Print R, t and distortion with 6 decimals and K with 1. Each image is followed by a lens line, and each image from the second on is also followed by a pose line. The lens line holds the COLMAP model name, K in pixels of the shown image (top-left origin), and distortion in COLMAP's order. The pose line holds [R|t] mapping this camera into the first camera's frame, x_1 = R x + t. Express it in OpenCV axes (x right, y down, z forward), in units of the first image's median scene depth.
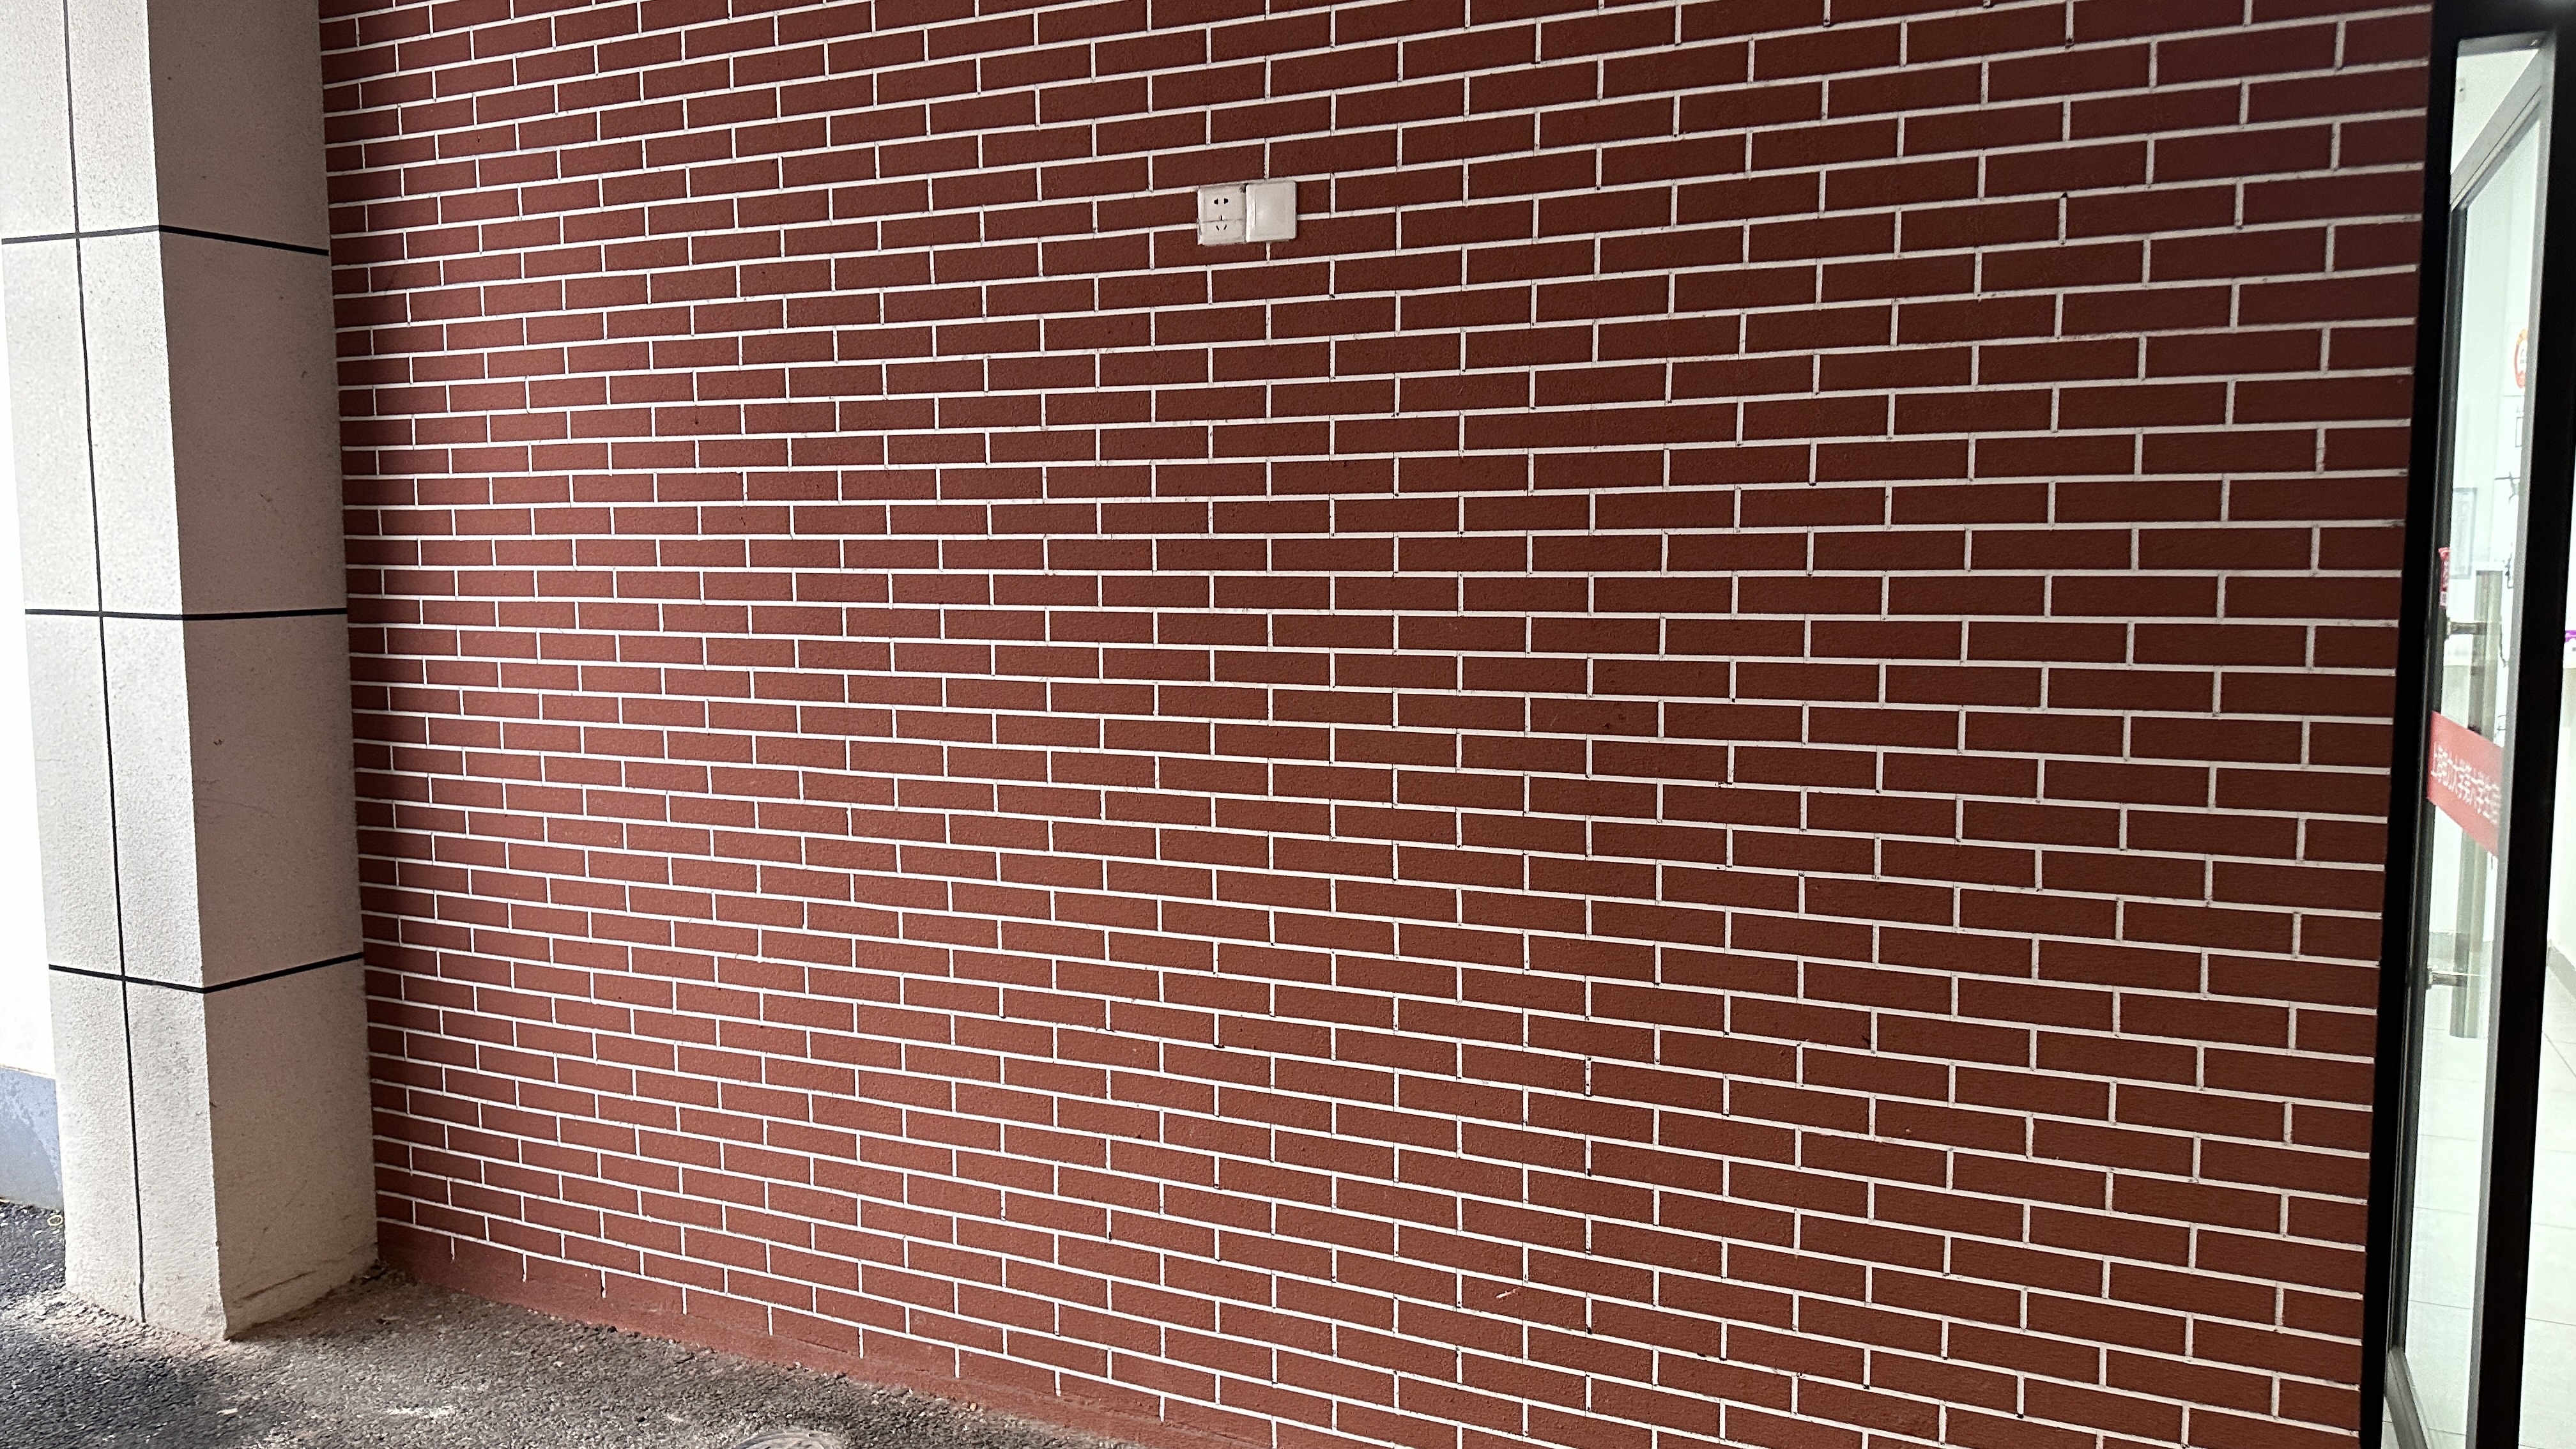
lens RADIAL K [[1807.8, 0, 1287.8], [0, 1807.8, 728.3], [0, 0, 1]] dist [0.078550, -0.099830]
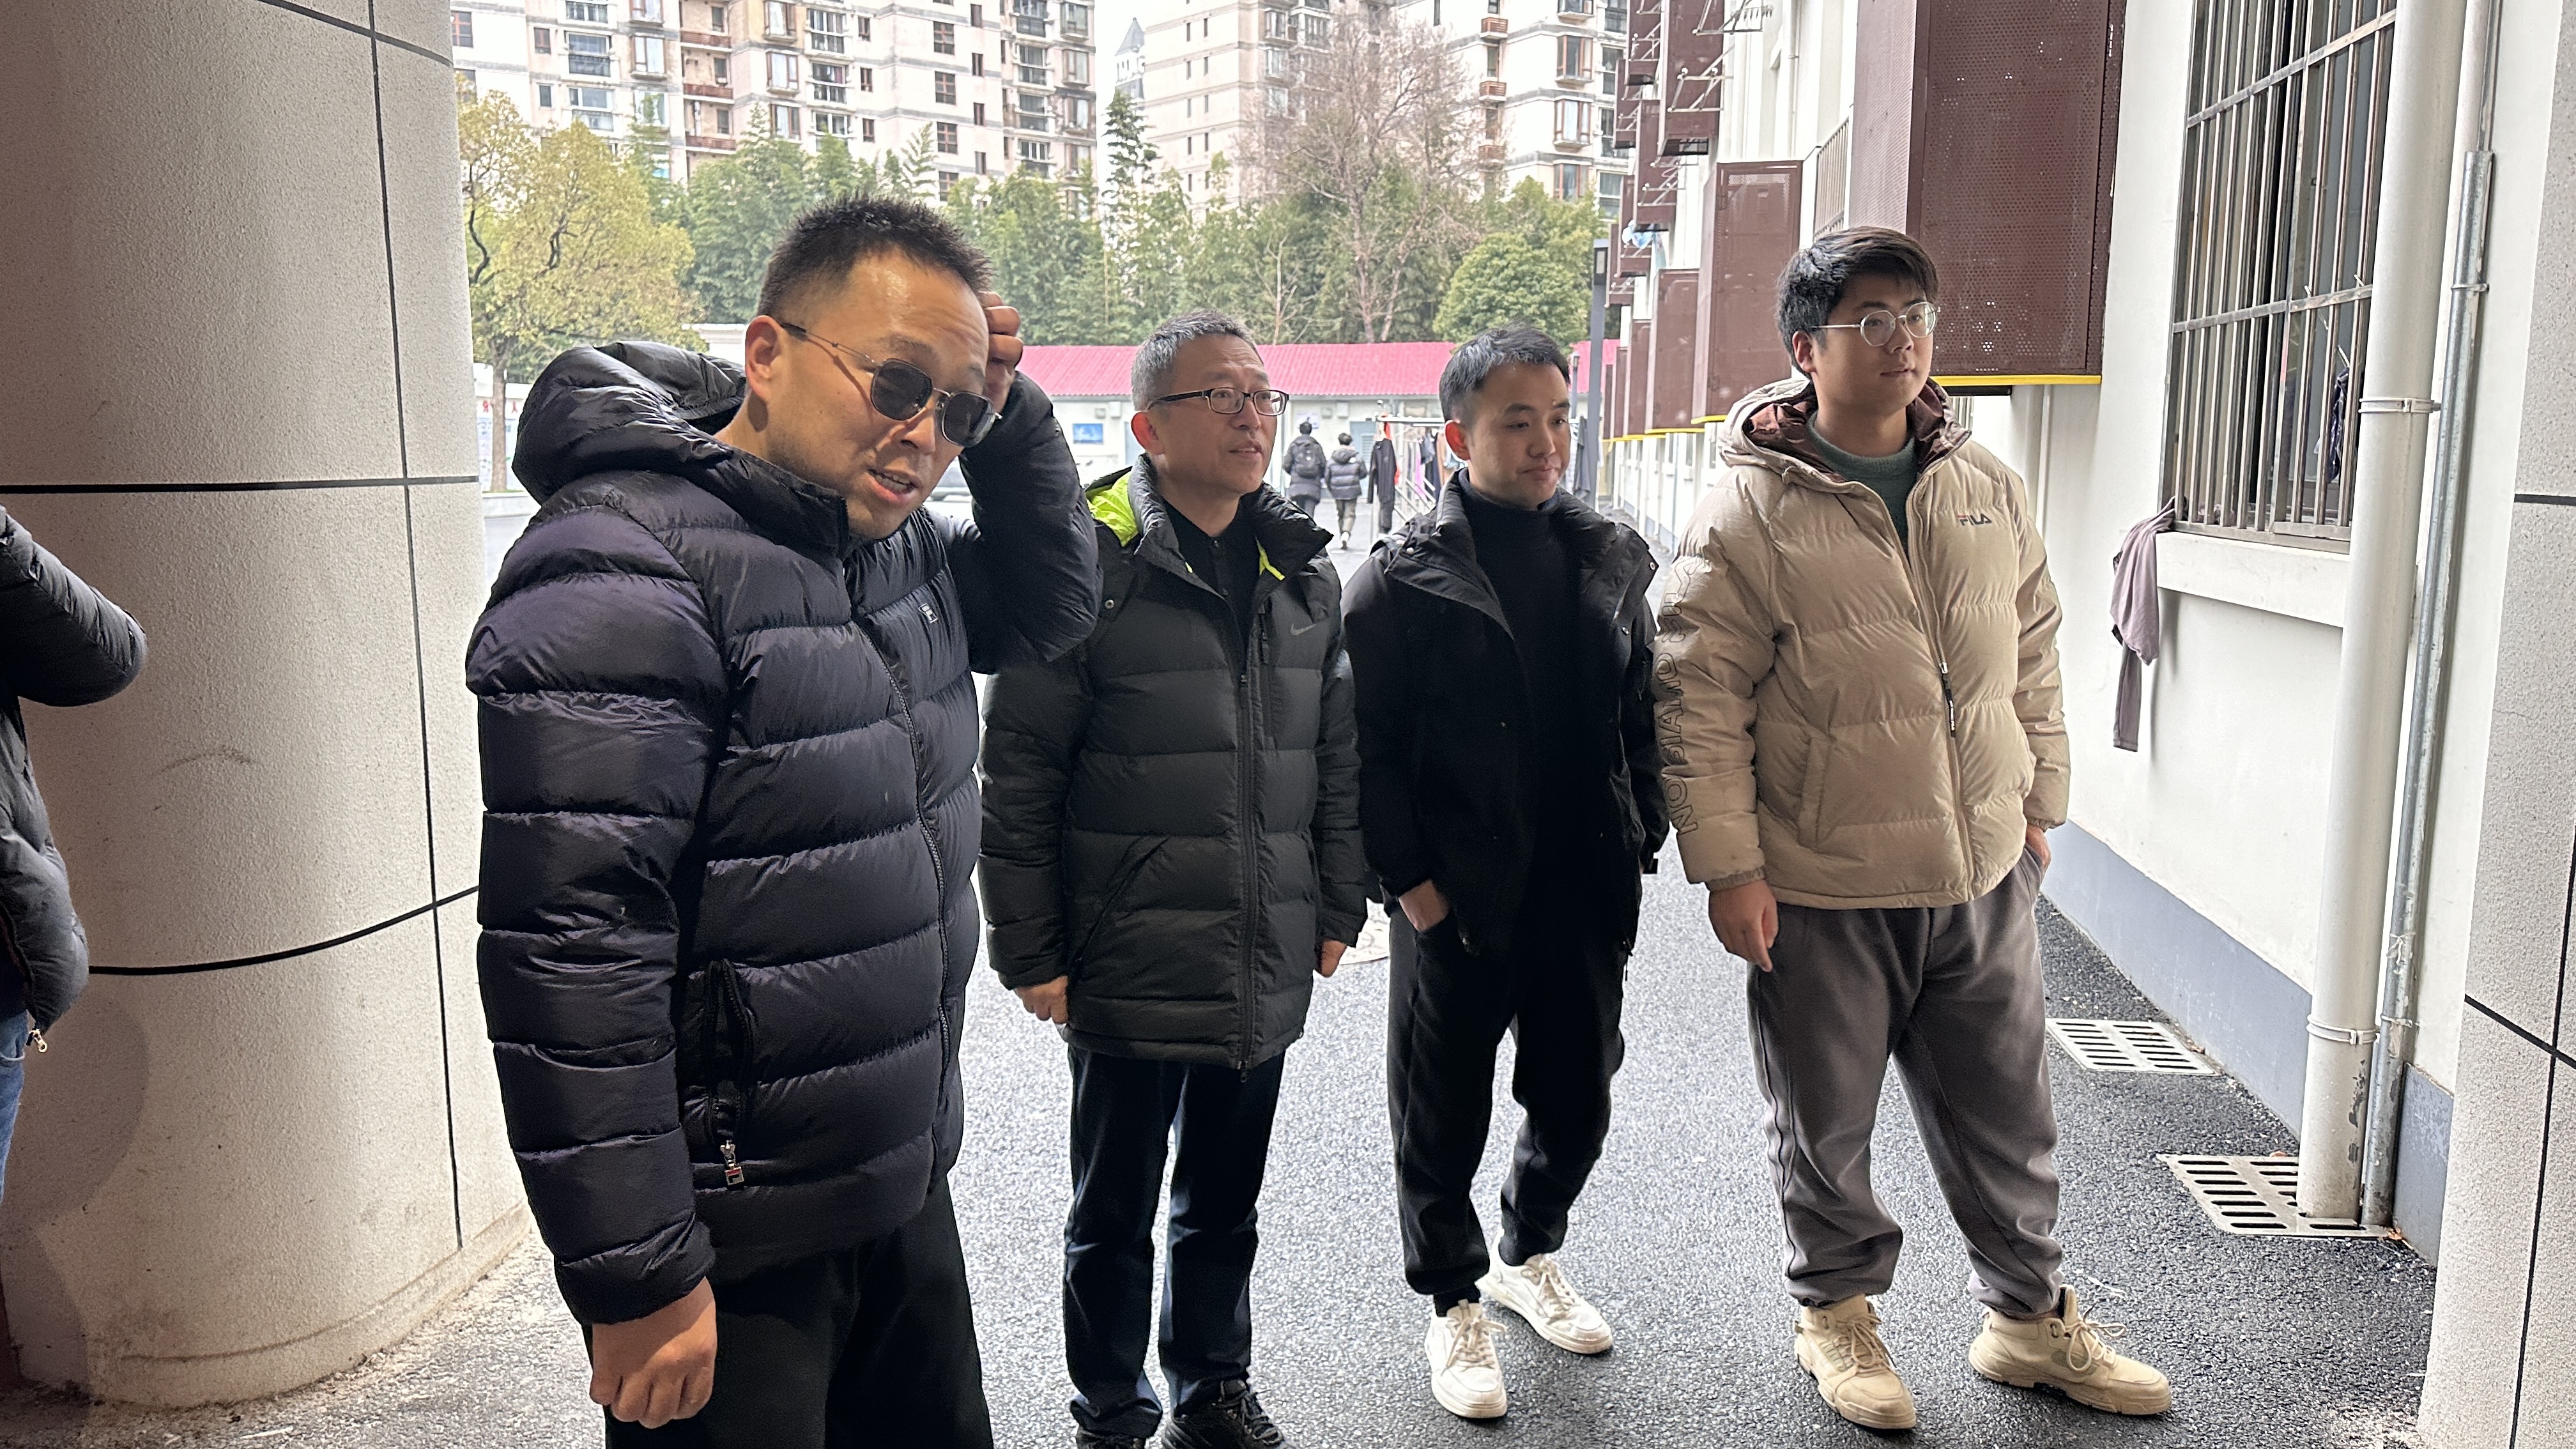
lens RADIAL K [[1807.8, 0, 1276.0], [0, 1807.8, 726.1], [0, 0, 1]] dist [0.078550, -0.099830]
pose [[0.288113, 0.145538, -0.946472, -0.202865], [-0.090196, 0.988114, 0.124485, -0.030260], [0.953339, 0.049502, 0.297816, 0.466908]]
